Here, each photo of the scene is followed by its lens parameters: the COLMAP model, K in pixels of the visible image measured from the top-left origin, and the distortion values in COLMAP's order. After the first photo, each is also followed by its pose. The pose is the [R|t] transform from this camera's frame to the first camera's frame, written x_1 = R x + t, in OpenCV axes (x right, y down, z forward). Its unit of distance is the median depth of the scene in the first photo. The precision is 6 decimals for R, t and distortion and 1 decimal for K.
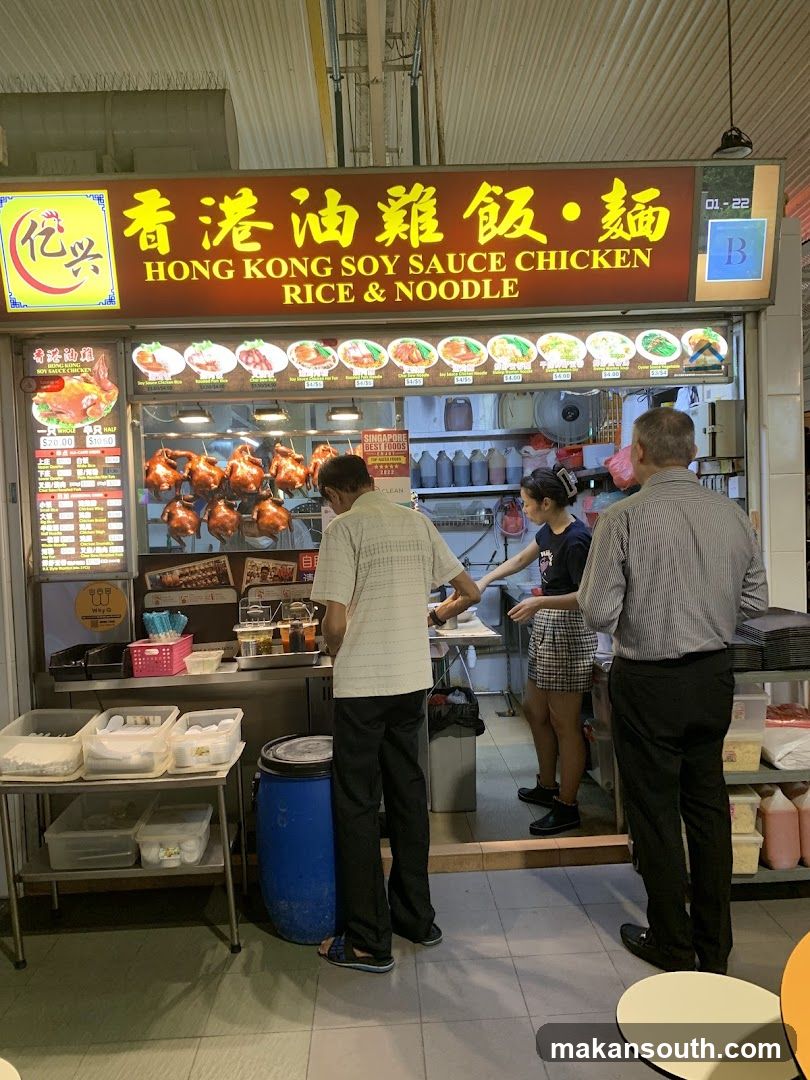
lens RADIAL K [[821.8, 0, 407.8], [0, 821.8, 550.4], [0, 0, 1]] dist [0.032449, -0.067834]
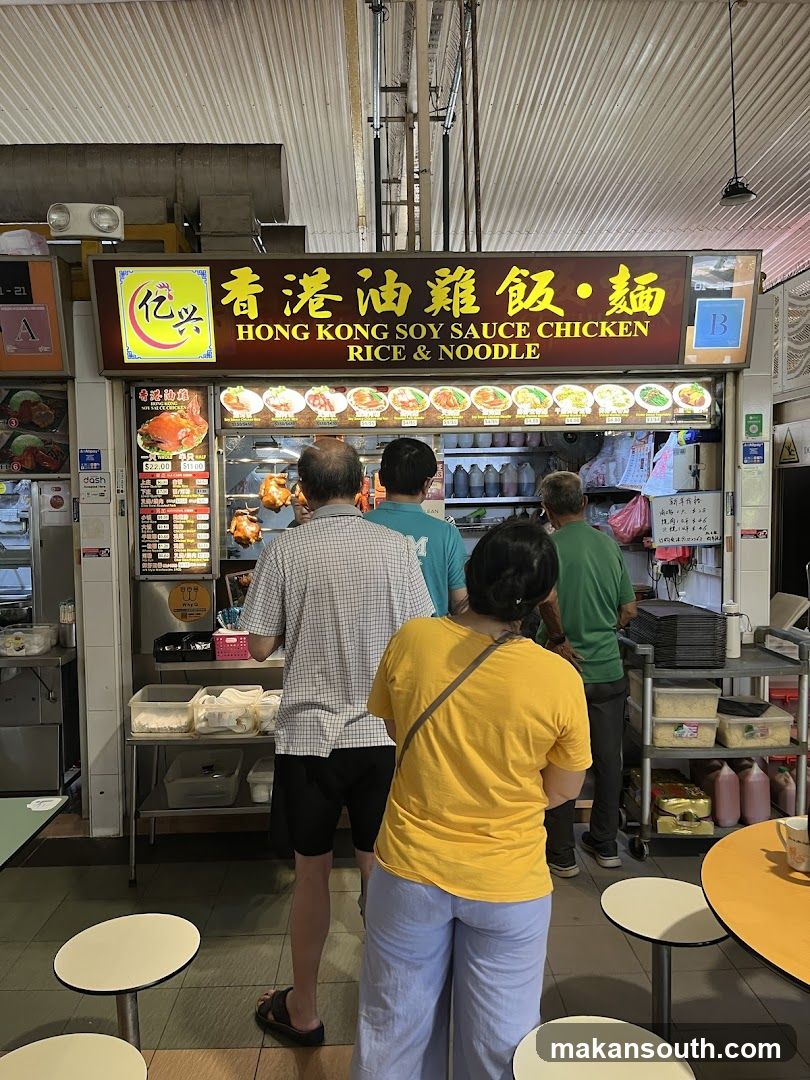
lens RADIAL K [[821.8, 0, 404.0], [0, 821.8, 553.6], [0, 0, 1]] dist [0.032449, -0.067834]
pose [[0.999687, 0.023899, -0.007342, -0.050962], [-0.023765, 0.999558, 0.017853, -0.034759], [0.007765, -0.017673, 0.999814, -0.231427]]
